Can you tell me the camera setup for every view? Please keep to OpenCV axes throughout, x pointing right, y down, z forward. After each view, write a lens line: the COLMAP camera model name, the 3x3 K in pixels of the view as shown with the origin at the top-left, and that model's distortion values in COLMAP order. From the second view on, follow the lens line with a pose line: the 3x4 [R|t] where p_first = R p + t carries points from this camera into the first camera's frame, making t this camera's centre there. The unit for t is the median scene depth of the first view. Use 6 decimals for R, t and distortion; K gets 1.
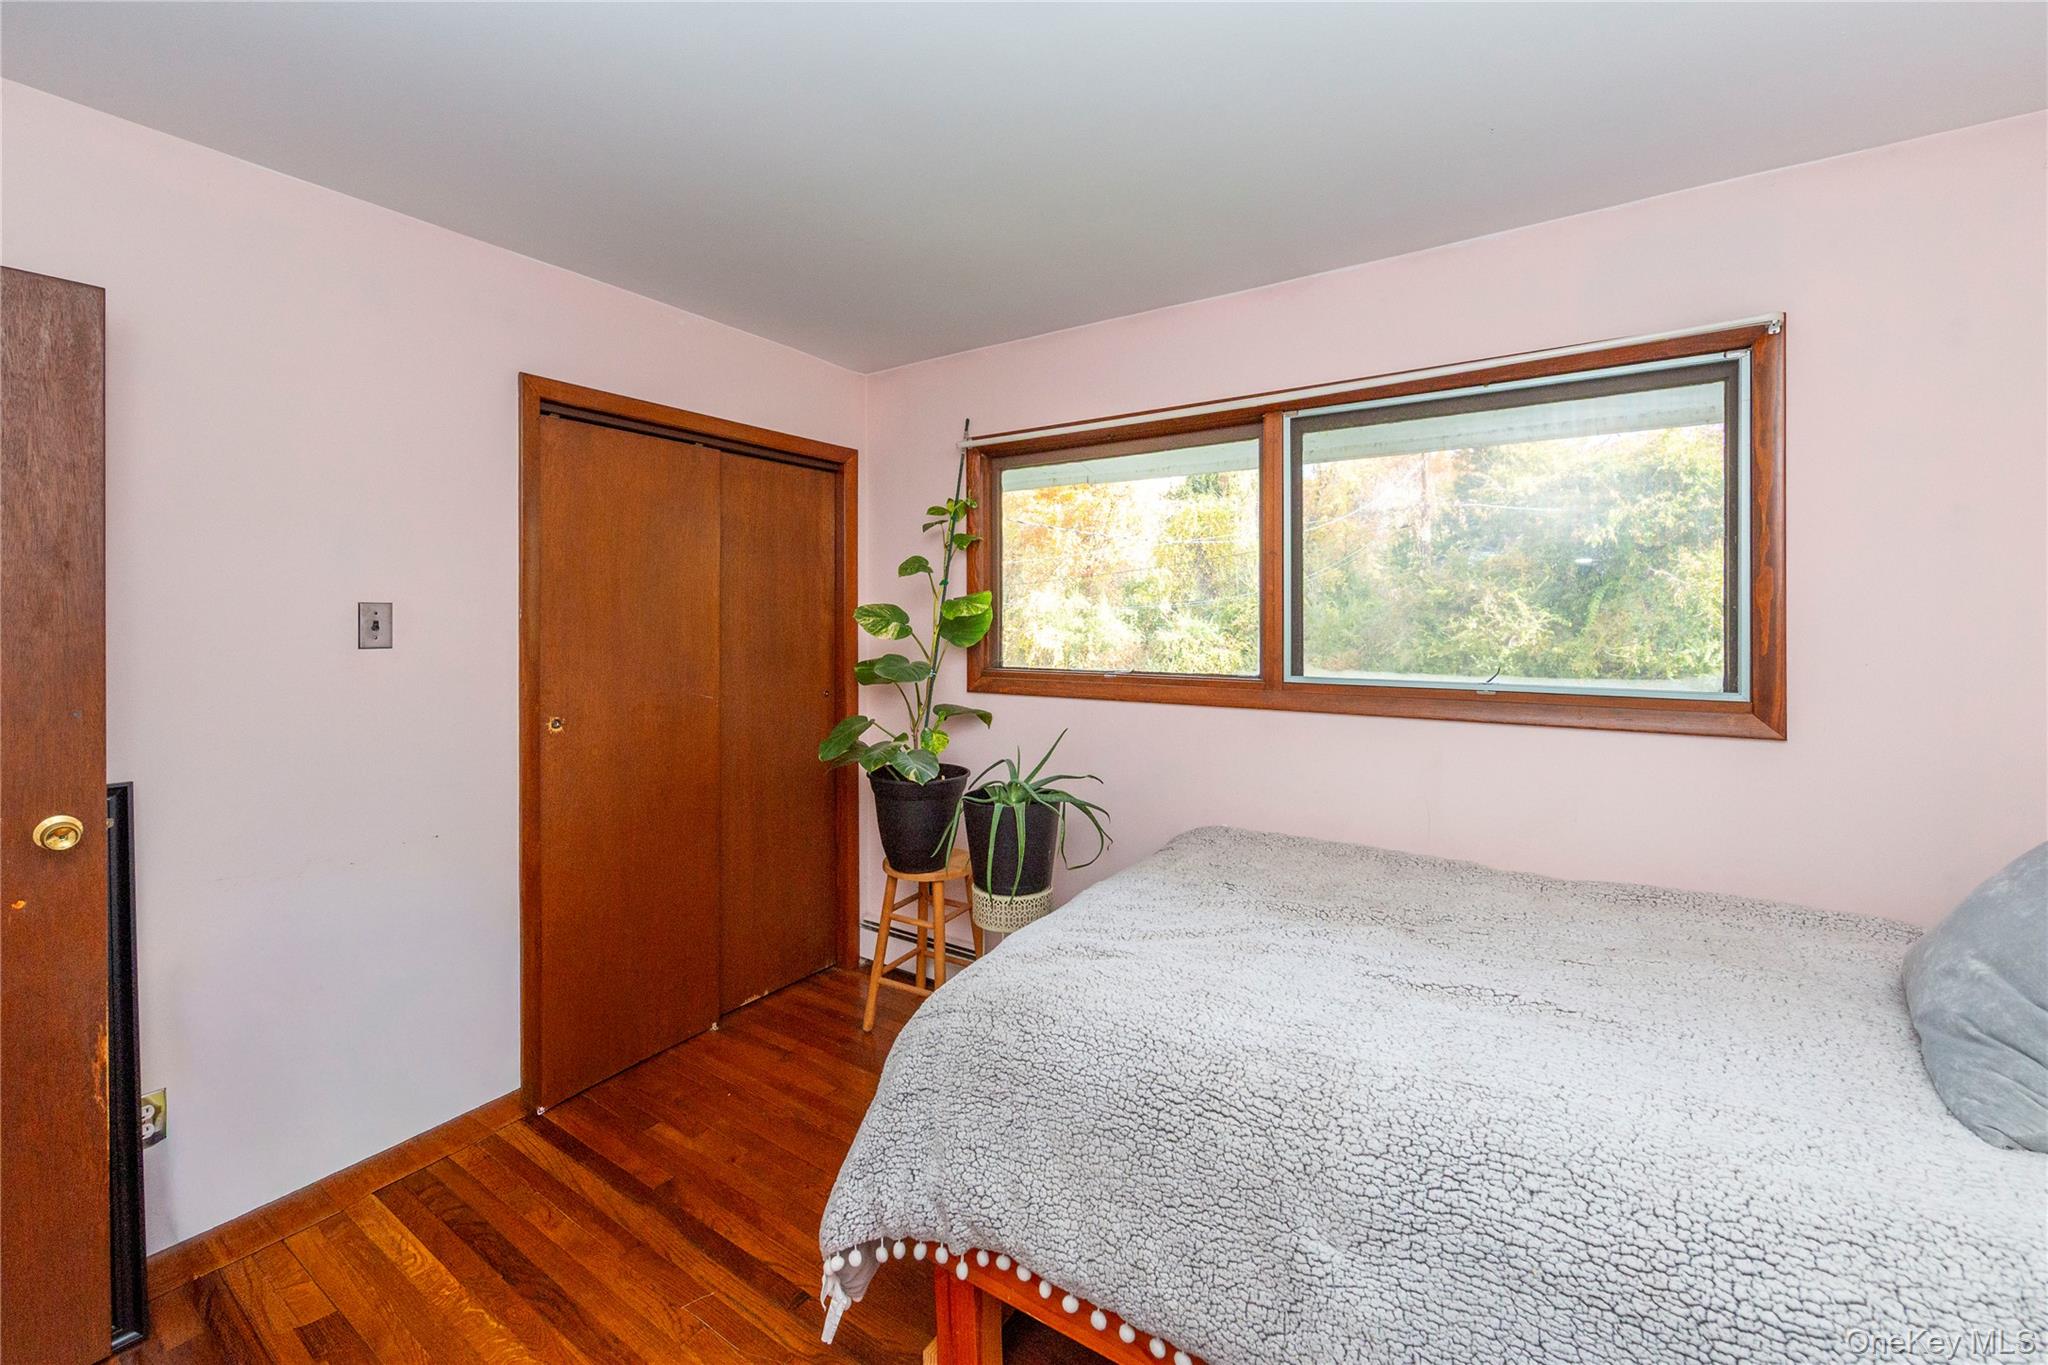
lens RADIAL K [[831.8, 0, 1019.0], [0, 831.8, 641.9], [0, 0, 1]] dist [0.000463, -0.000020]
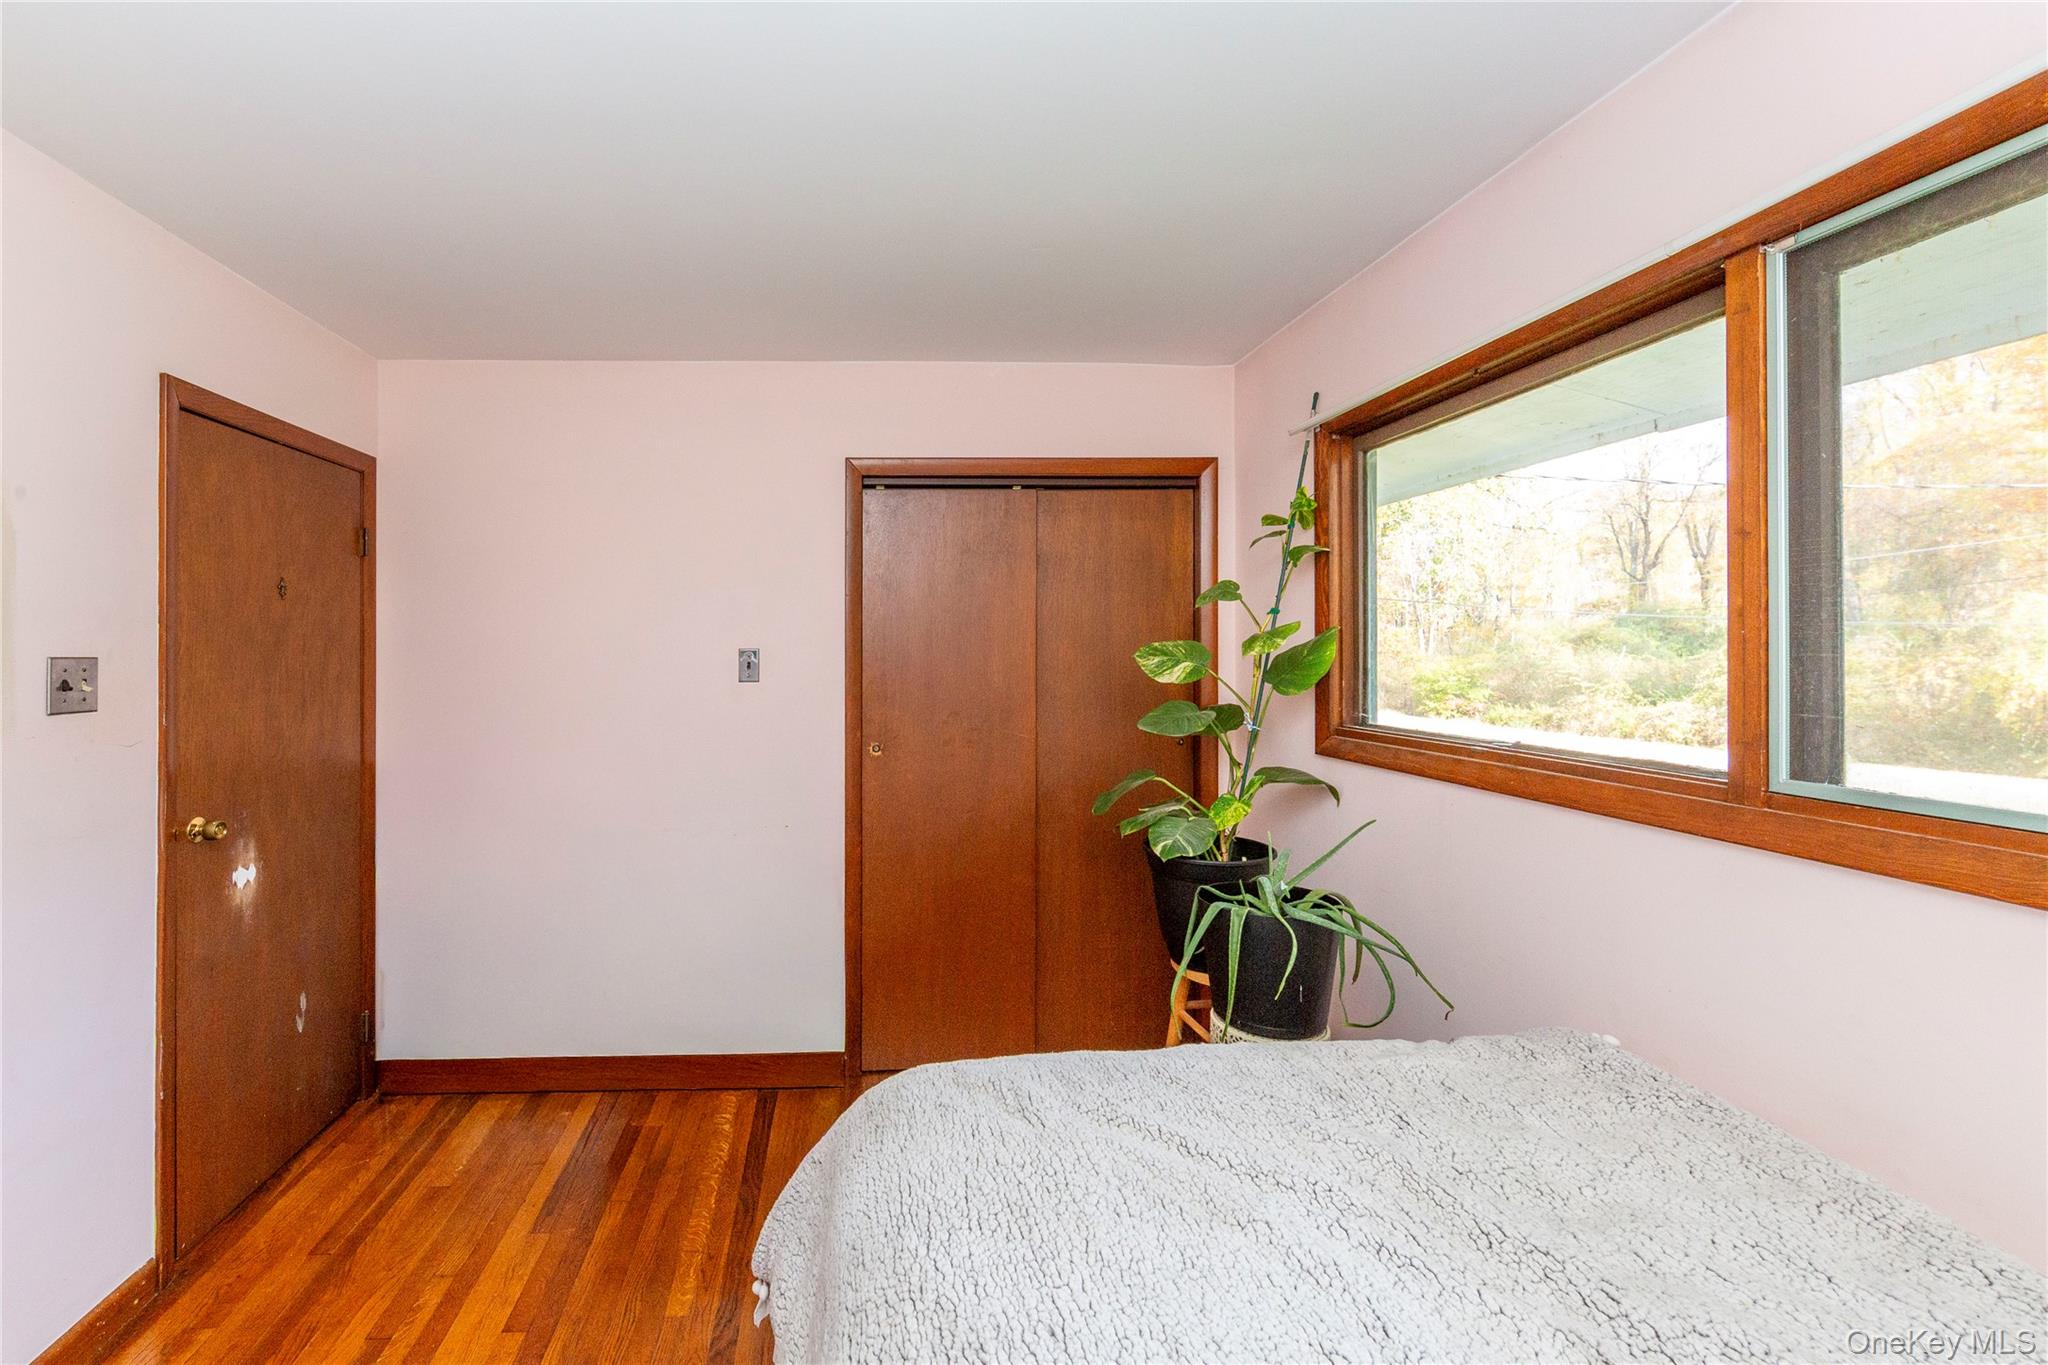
lens RADIAL K [[931.4, 0, 1023.3], [0, 931.4, 648.7], [0, 0, 1]] dist [0.001554, 0.000001]
pose [[0.583387, -0.002989, -0.812188, 0.484064], [-0.014283, 0.999801, -0.013938, -0.020792], [0.812068, 0.019732, 0.583229, 0.305242]]
